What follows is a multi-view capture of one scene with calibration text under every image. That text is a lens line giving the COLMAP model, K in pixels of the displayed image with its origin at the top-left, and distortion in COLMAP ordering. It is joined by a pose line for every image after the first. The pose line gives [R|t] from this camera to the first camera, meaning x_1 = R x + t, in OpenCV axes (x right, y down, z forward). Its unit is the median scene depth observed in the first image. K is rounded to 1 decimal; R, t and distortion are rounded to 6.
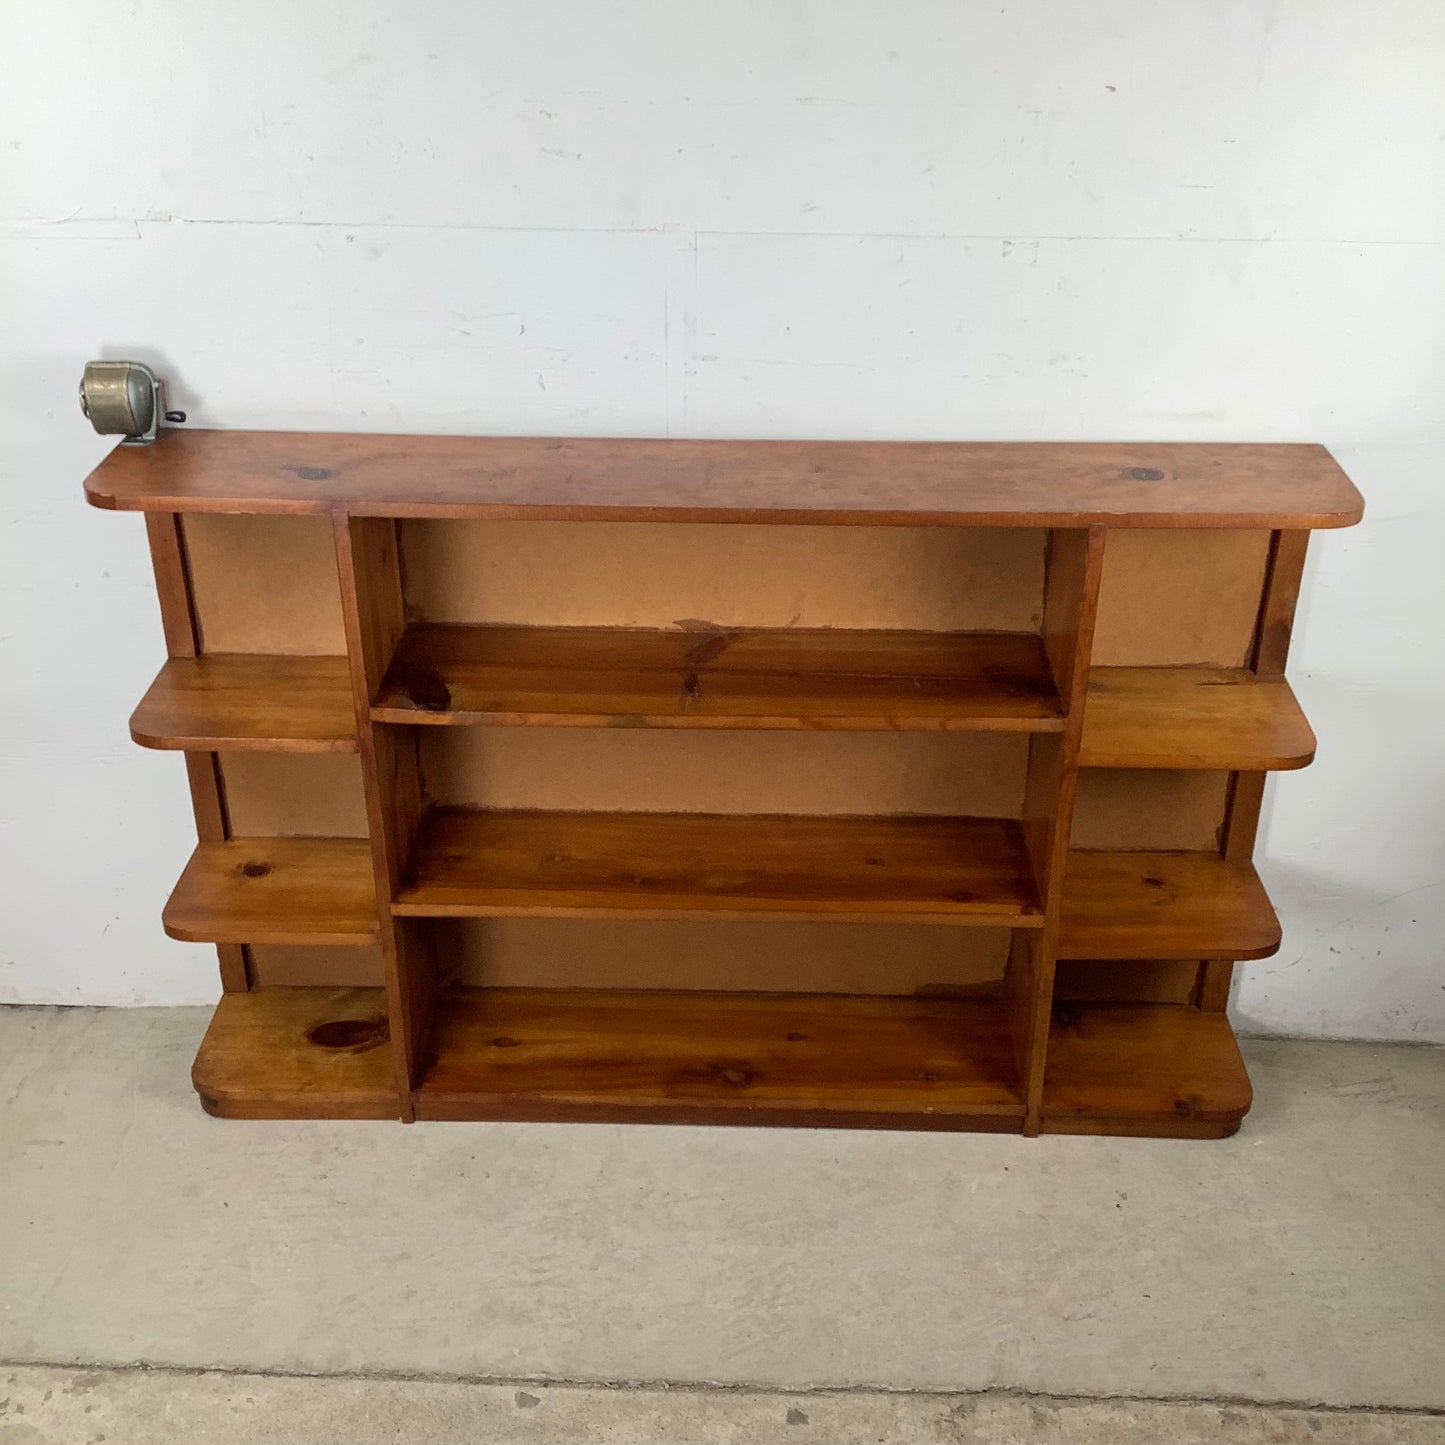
lens RADIAL K [[1748.2, 0, 719.6], [0, 1748.2, 720.1], [0, 0, 1]] dist [0.146914, -0.357491]
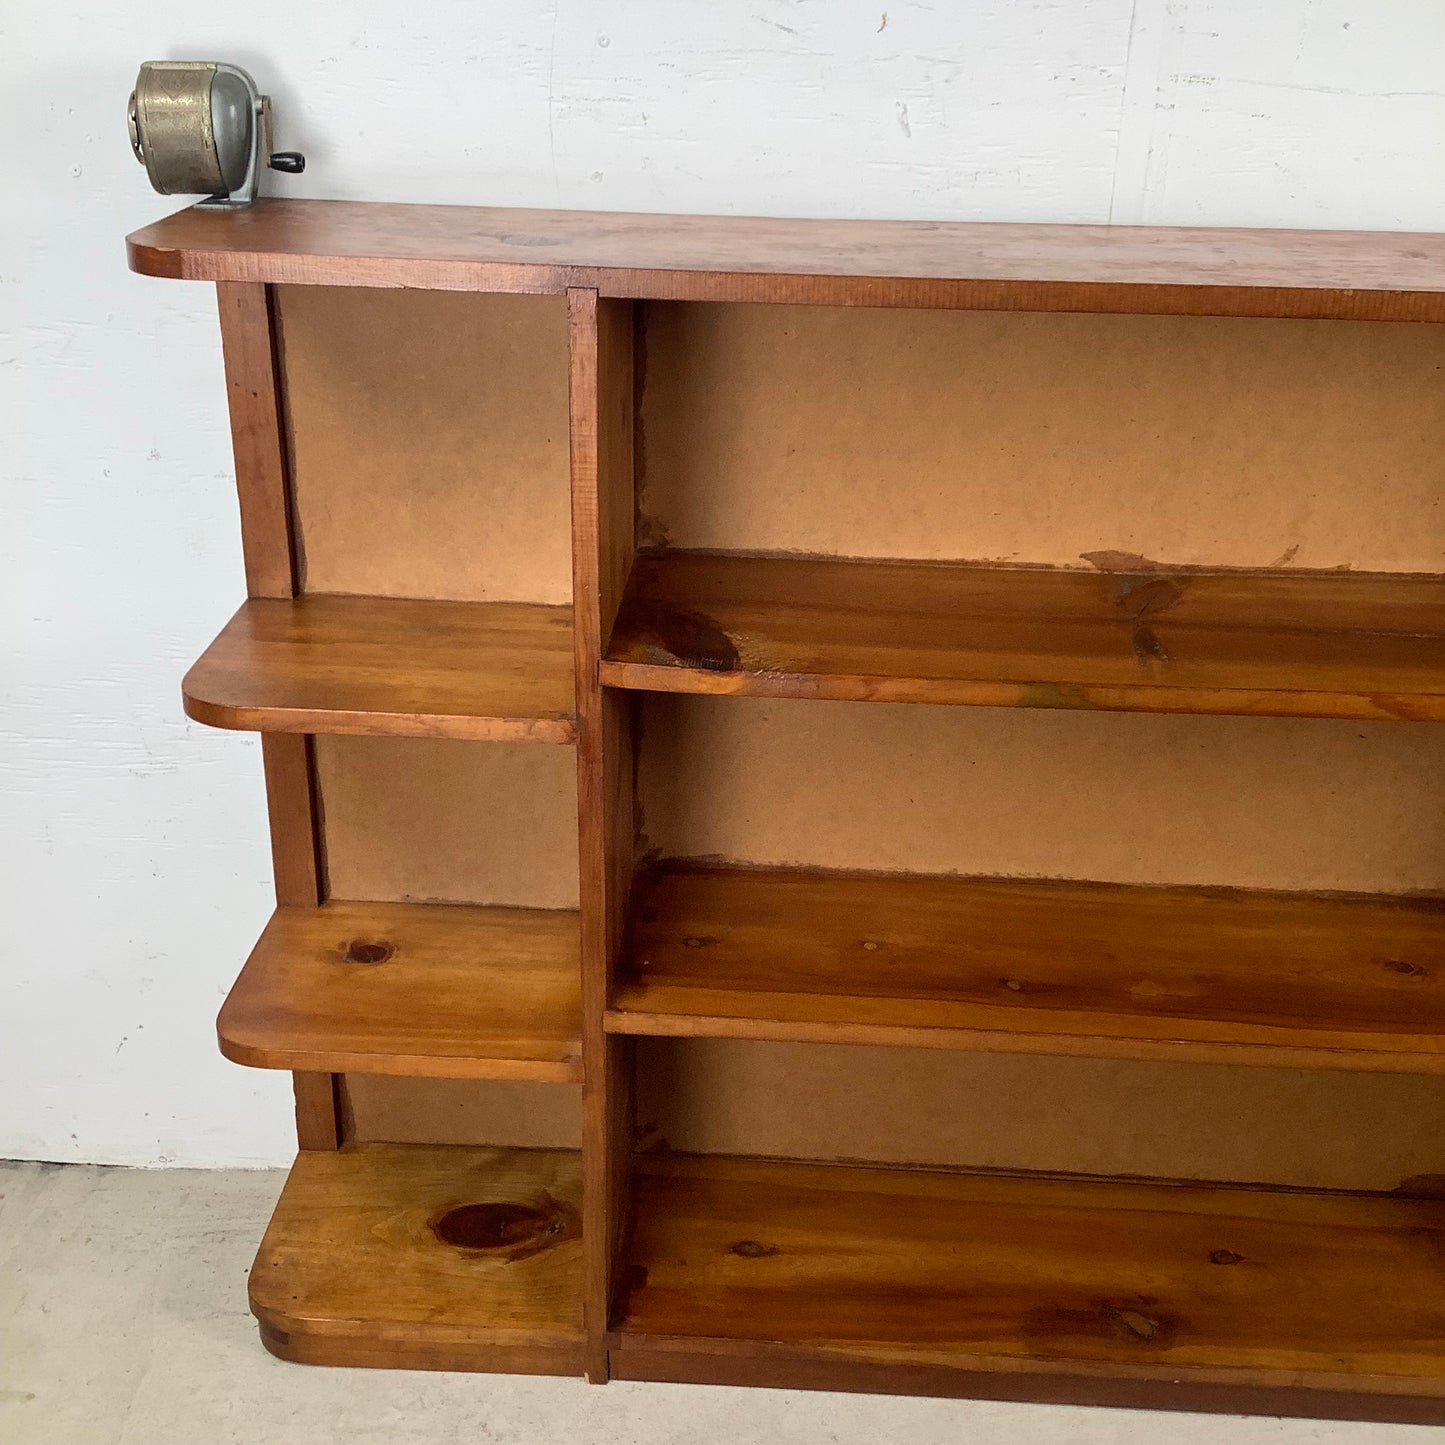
lens RADIAL K [[1745.0, 0, 716.7], [0, 1745.0, 714.8], [0, 0, 1]] dist [0.150125, -0.363965]
pose [[0.999531, 0.025860, -0.016397, -0.136263], [-0.027092, 0.996430, -0.079961, 0.049102], [0.014271, 0.080368, 0.996663, 0.390650]]
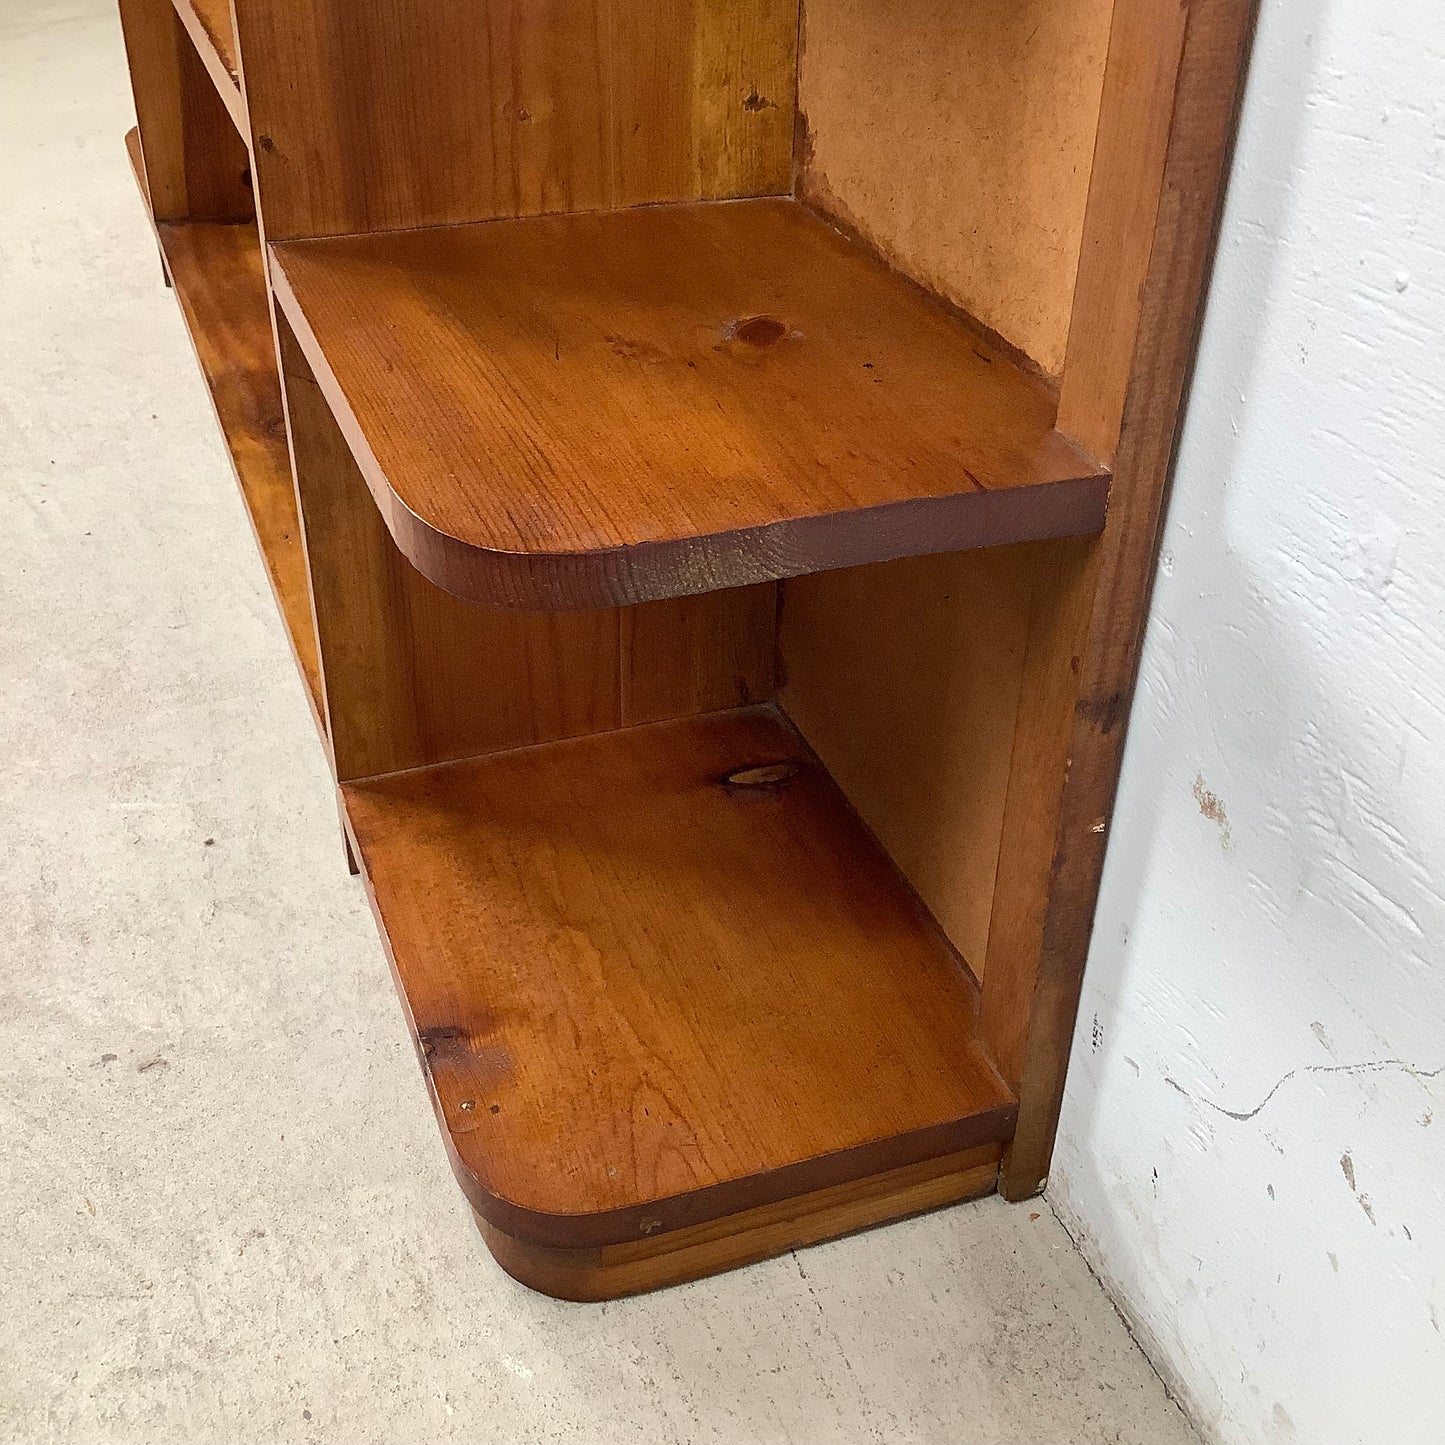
lens RADIAL K [[1739.1, 0, 722.4], [0, 1739.1, 717.9], [0, 0, 1]] dist [0.145119, -0.325047]
pose [[0.376823, 0.520842, -0.765981, 0.479627], [-0.466153, 0.821223, 0.329082, 0.056377], [0.800441, 0.233059, 0.552248, 0.873648]]
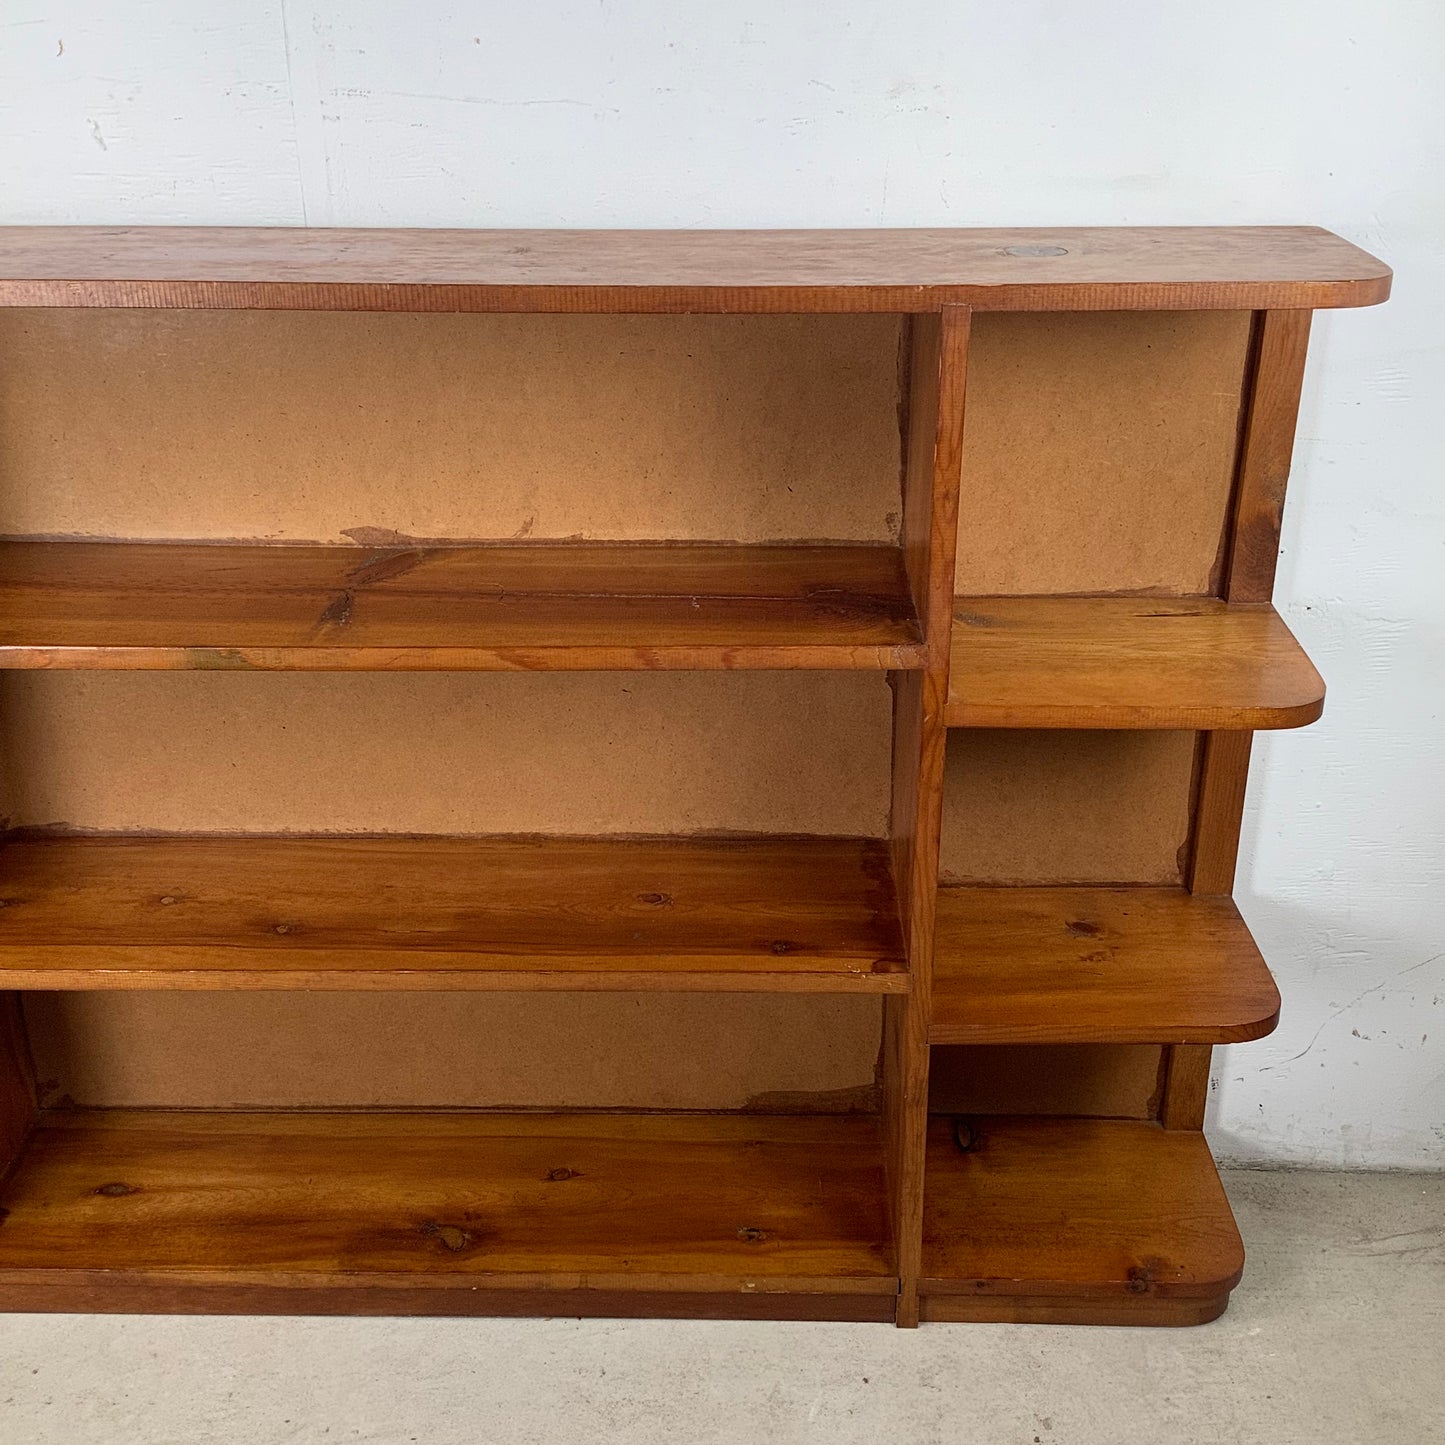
lens RADIAL K [[1739.1, 0, 722.4], [0, 1739.1, 717.9], [0, 0, 1]] dist [0.145119, -0.325047]
pose [[0.999944, -0.008822, 0.005885, 0.108650], [0.009249, 0.996988, -0.076998, 0.063304], [-0.005188, 0.077048, 0.997014, 0.343922]]
